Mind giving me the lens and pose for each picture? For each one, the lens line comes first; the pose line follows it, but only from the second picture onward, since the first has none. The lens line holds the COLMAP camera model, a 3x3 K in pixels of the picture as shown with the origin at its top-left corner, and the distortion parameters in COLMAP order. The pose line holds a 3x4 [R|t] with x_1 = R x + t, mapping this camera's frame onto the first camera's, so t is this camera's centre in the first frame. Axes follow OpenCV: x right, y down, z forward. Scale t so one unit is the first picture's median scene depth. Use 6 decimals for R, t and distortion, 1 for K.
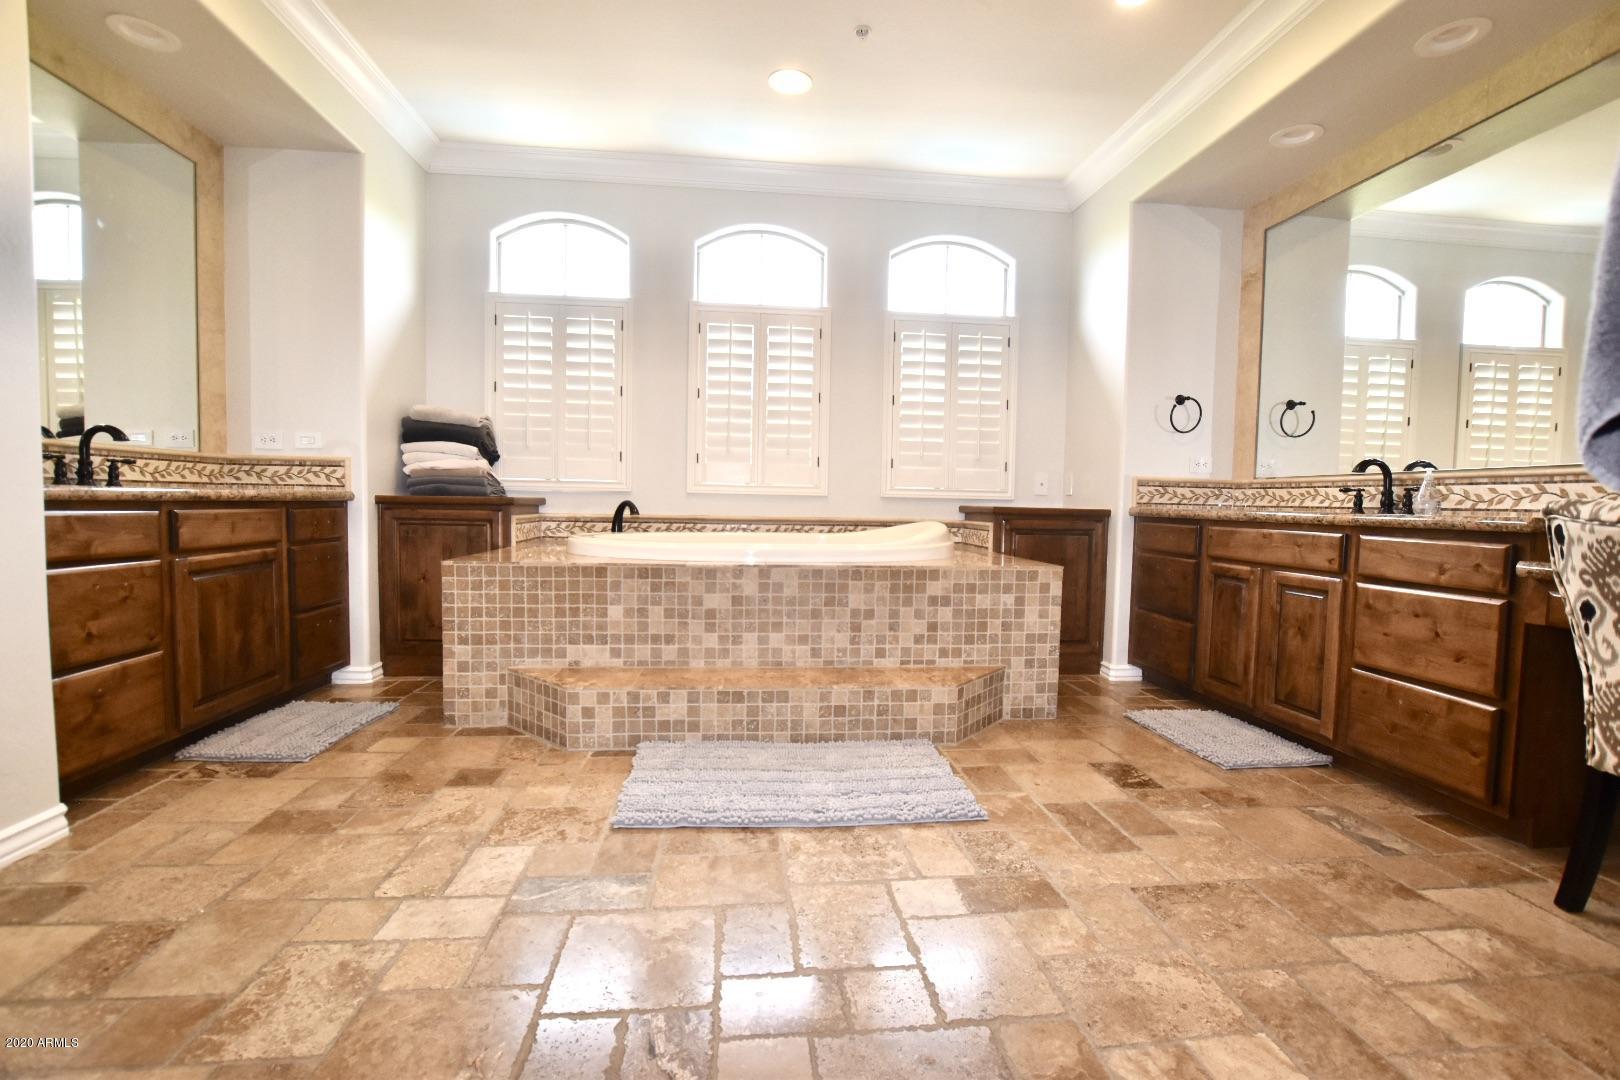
lens RADIAL K [[710.9, 0, 807.8], [0, 710.9, 542.7], [0, 0, 1]] dist [-0.027746, 0.001504]
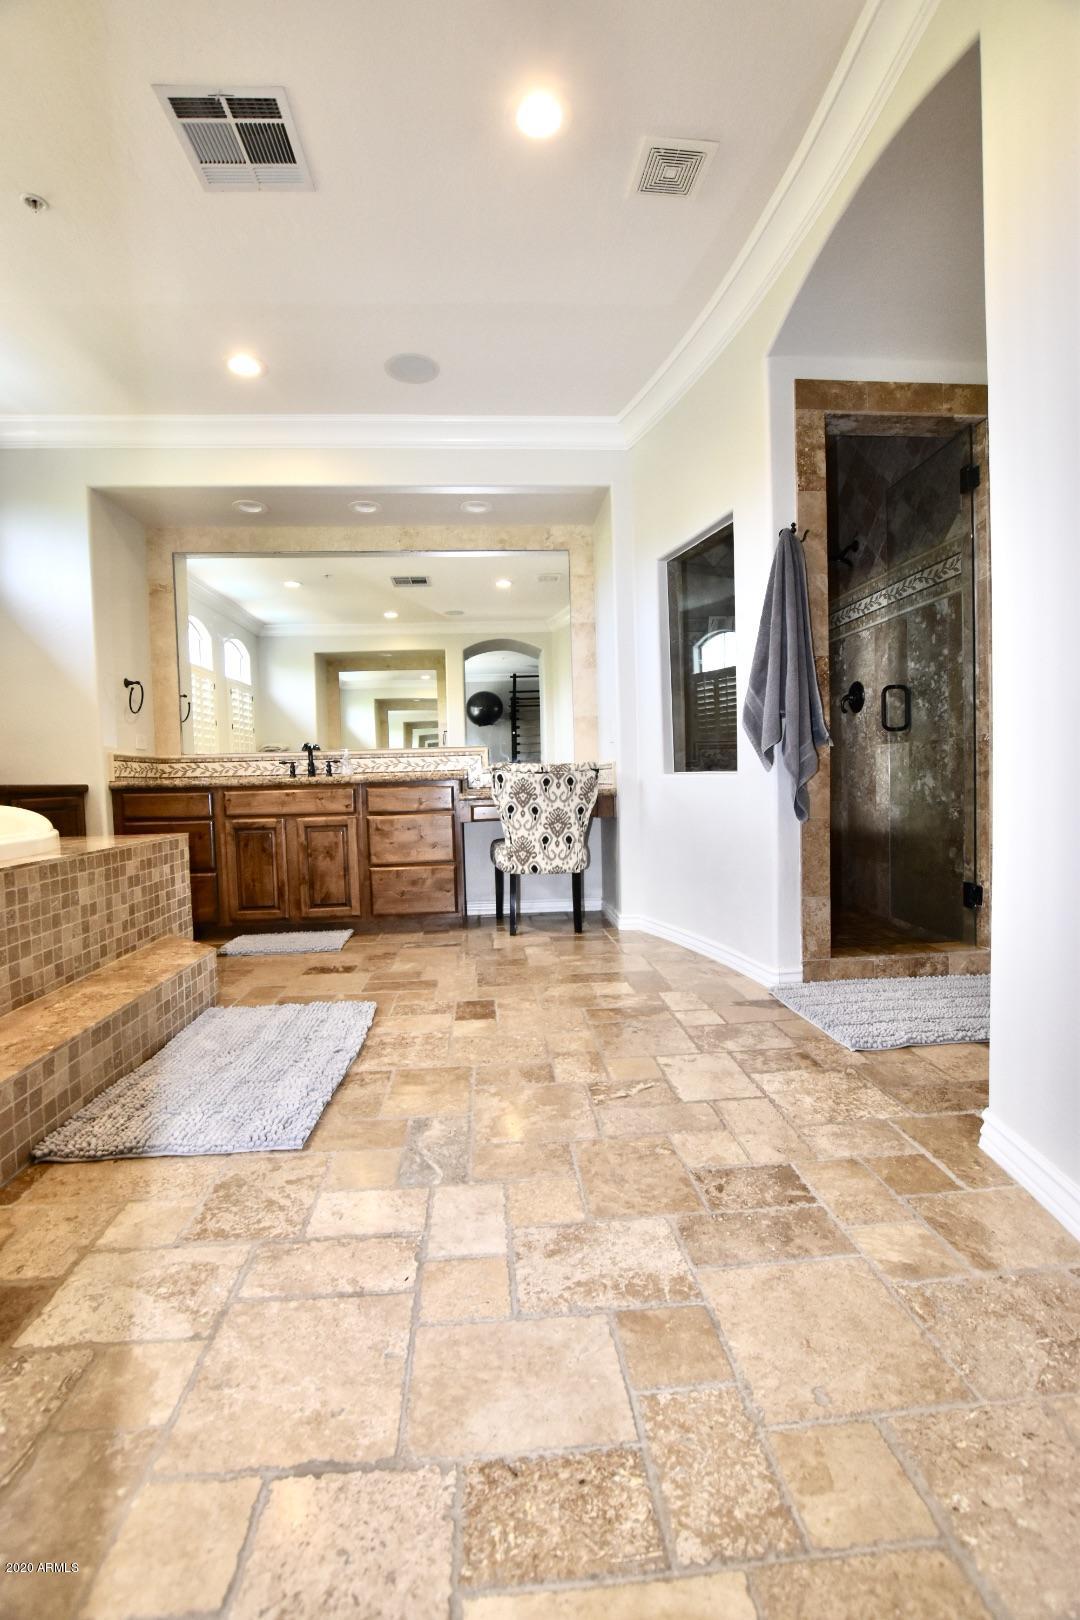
lens RADIAL K [[710.9, 0, 538.1], [0, 710.9, 808.9], [0, 0, 1]] dist [-0.027746, 0.001504]
pose [[0.035289, -0.063547, 0.997355, -0.880082], [0.083741, 0.994655, 0.060412, -0.029815], [-0.995863, 0.081388, 0.040421, 0.516883]]
